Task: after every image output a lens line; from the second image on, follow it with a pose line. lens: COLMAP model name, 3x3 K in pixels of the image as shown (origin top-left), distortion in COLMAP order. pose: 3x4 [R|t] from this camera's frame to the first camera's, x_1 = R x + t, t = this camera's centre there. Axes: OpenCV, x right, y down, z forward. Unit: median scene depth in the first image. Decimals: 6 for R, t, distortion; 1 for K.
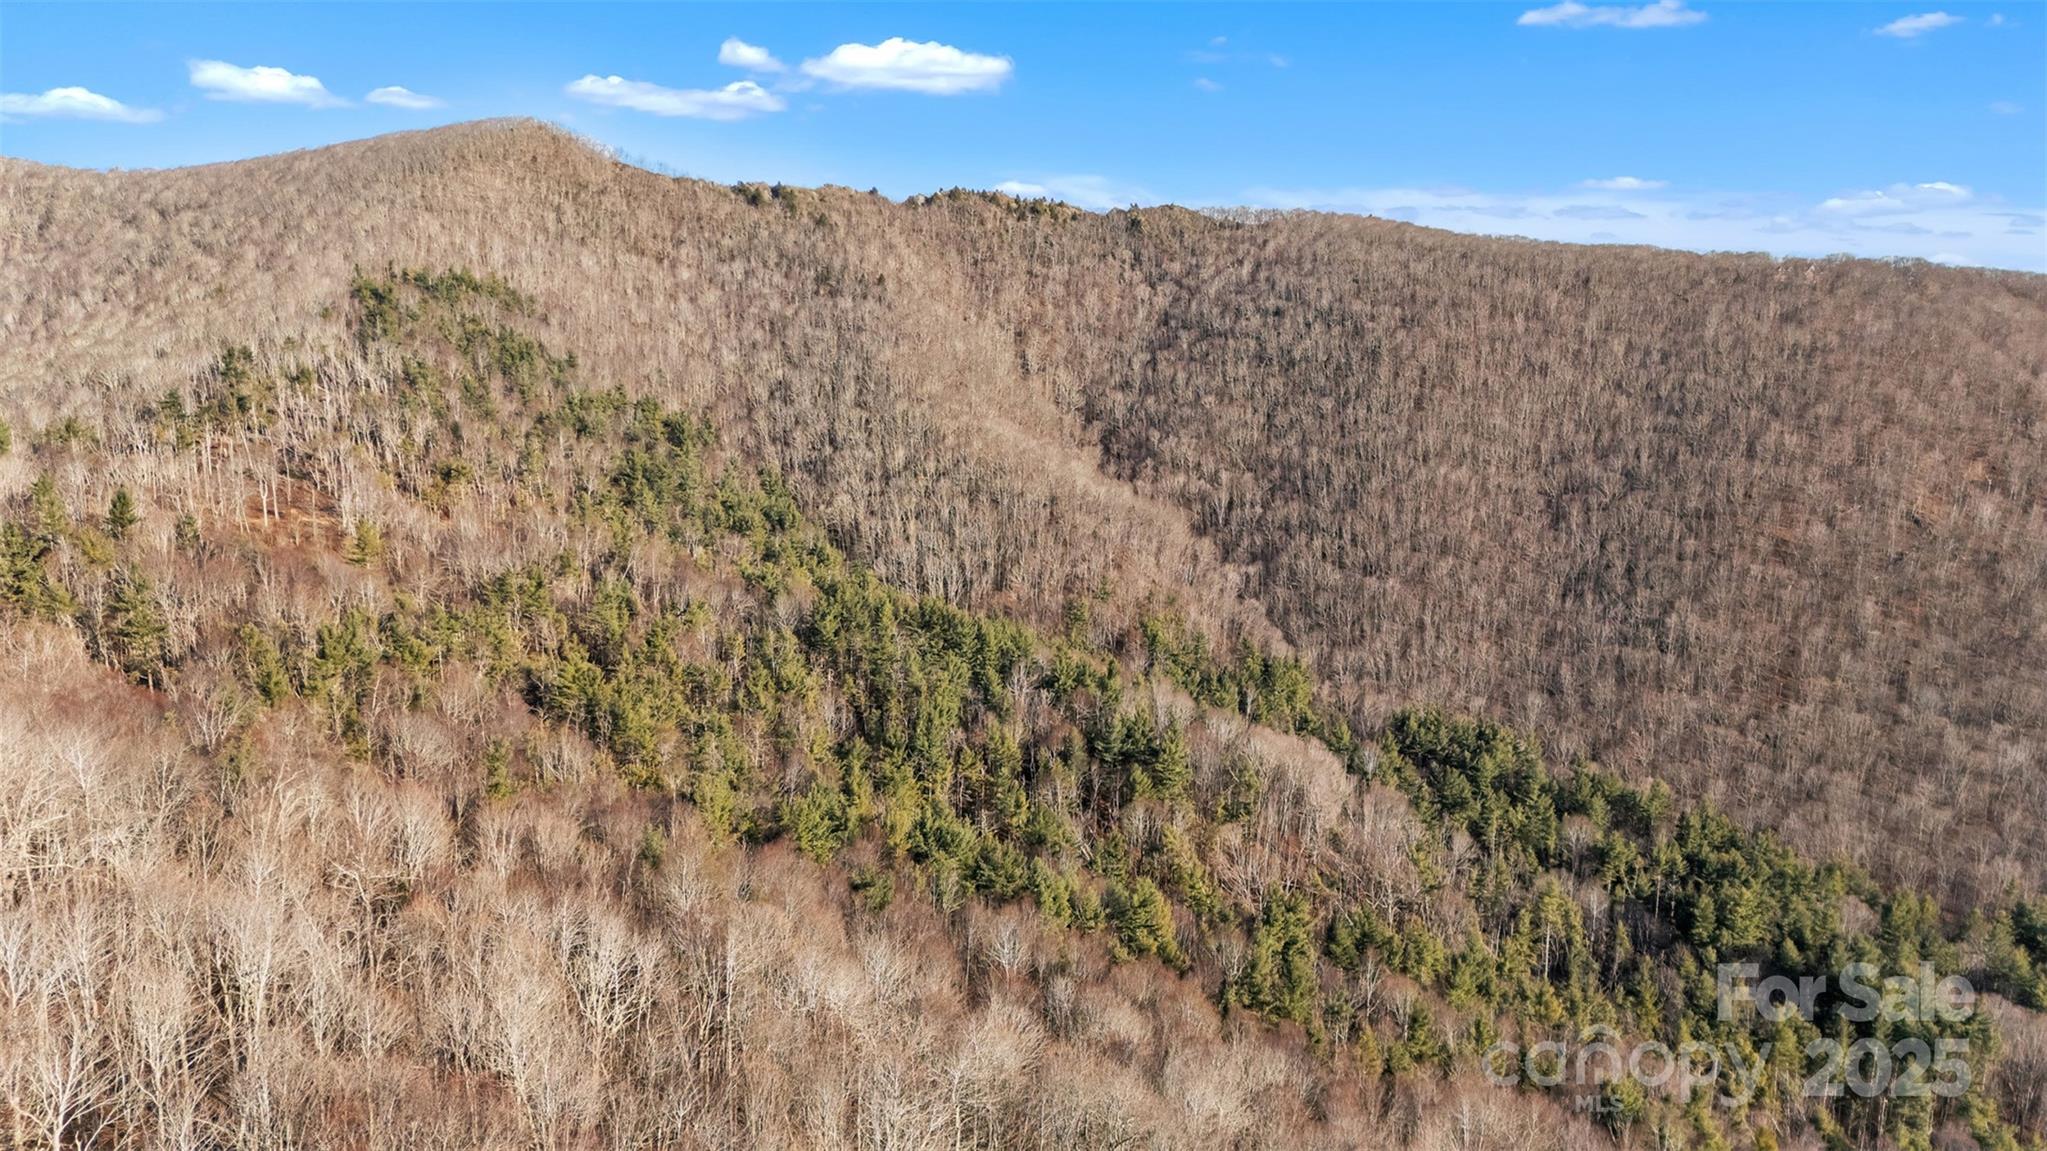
lens RADIAL K [[1541.1, 0, 1024.3], [0, 1541.1, 567.9], [0, 0, 1]] dist [0.004943, -0.002495]
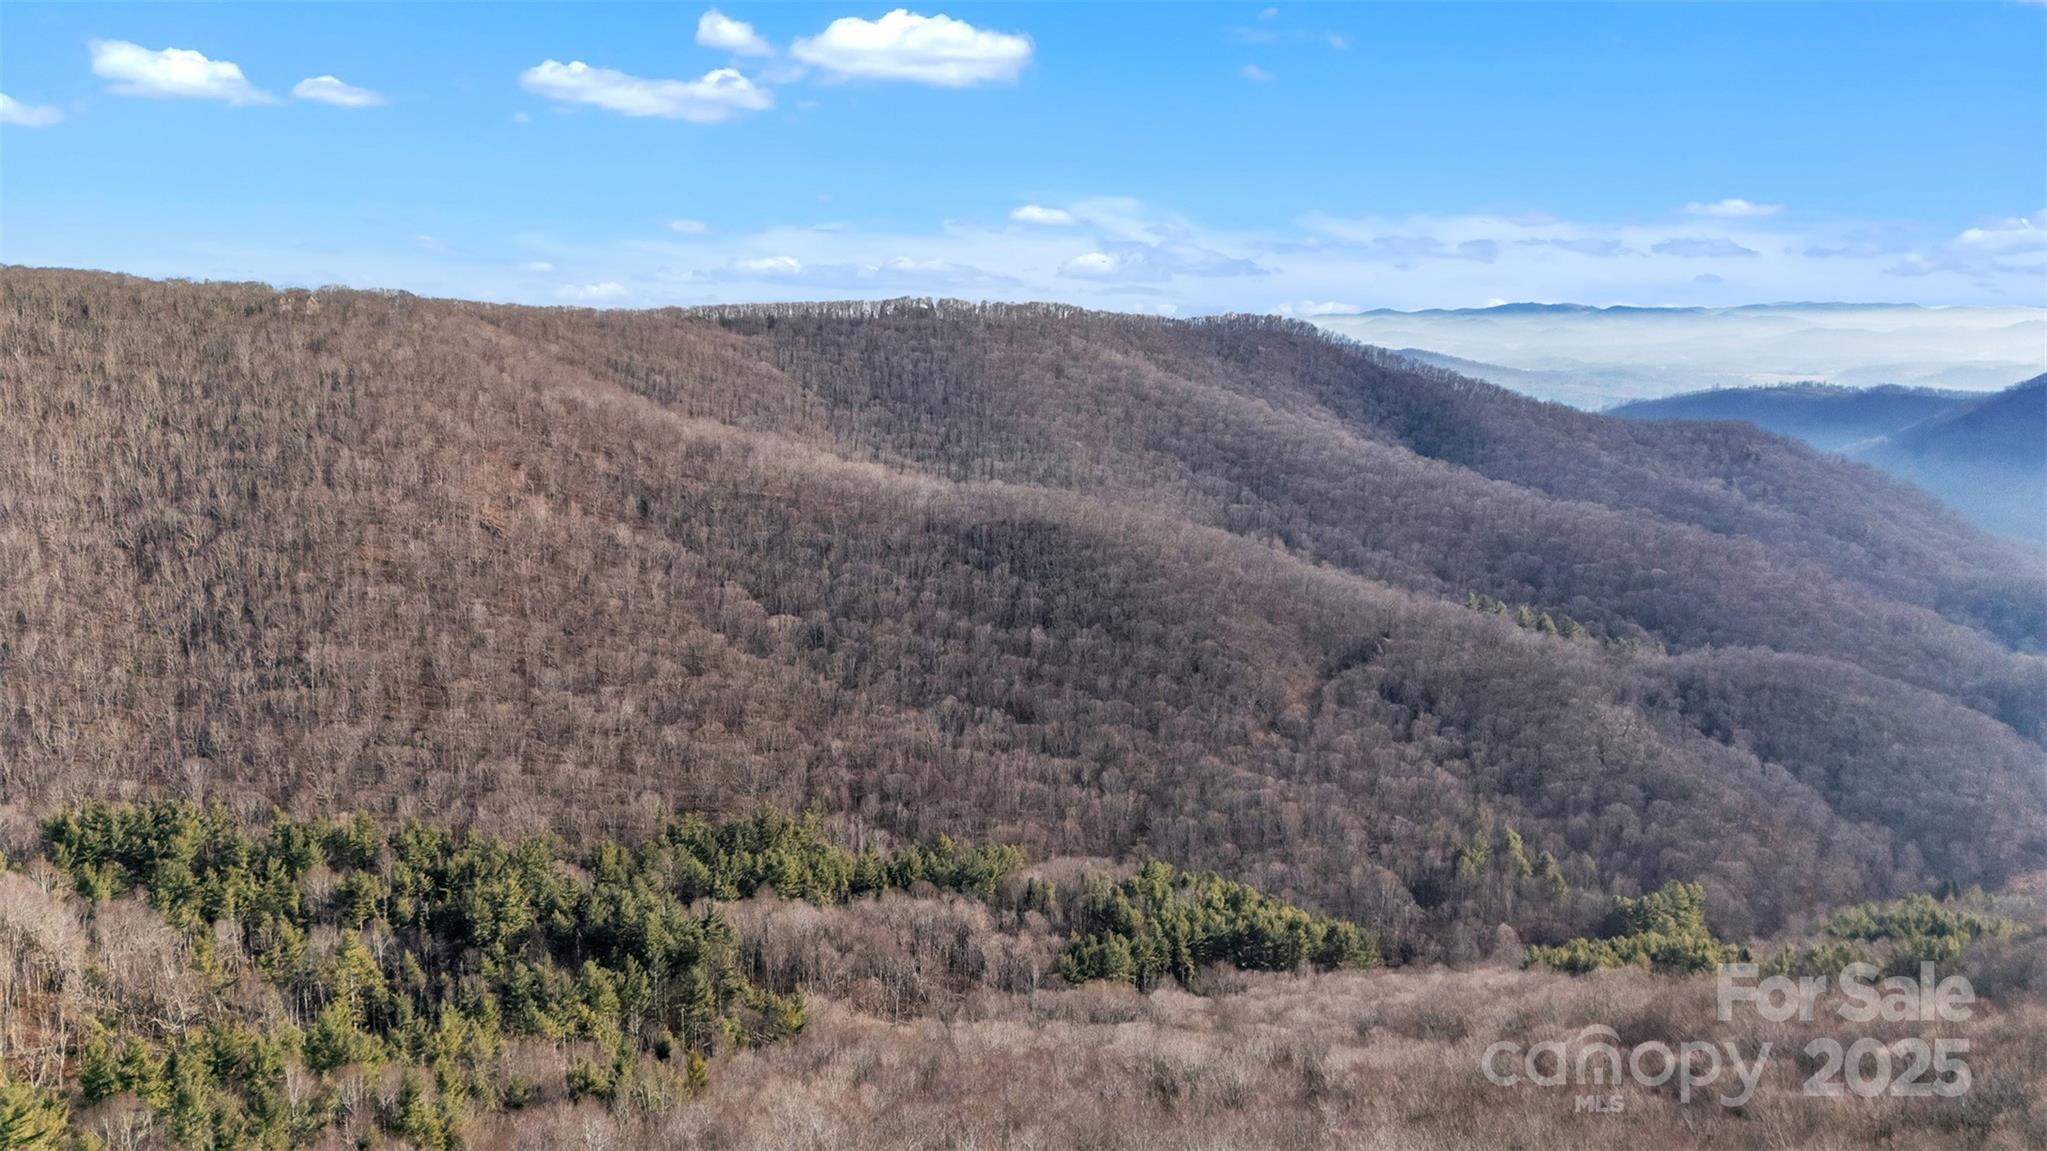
lens RADIAL K [[1541.1, 0, 1025.5], [0, 1541.1, 582.9], [0, 0, 1]] dist [0.004943, -0.002495]
pose [[0.524723, -0.147422, 0.838410, -0.157704], [0.150319, 0.985460, 0.079200, -0.020176], [-0.837896, 0.084471, 0.539254, 0.071524]]
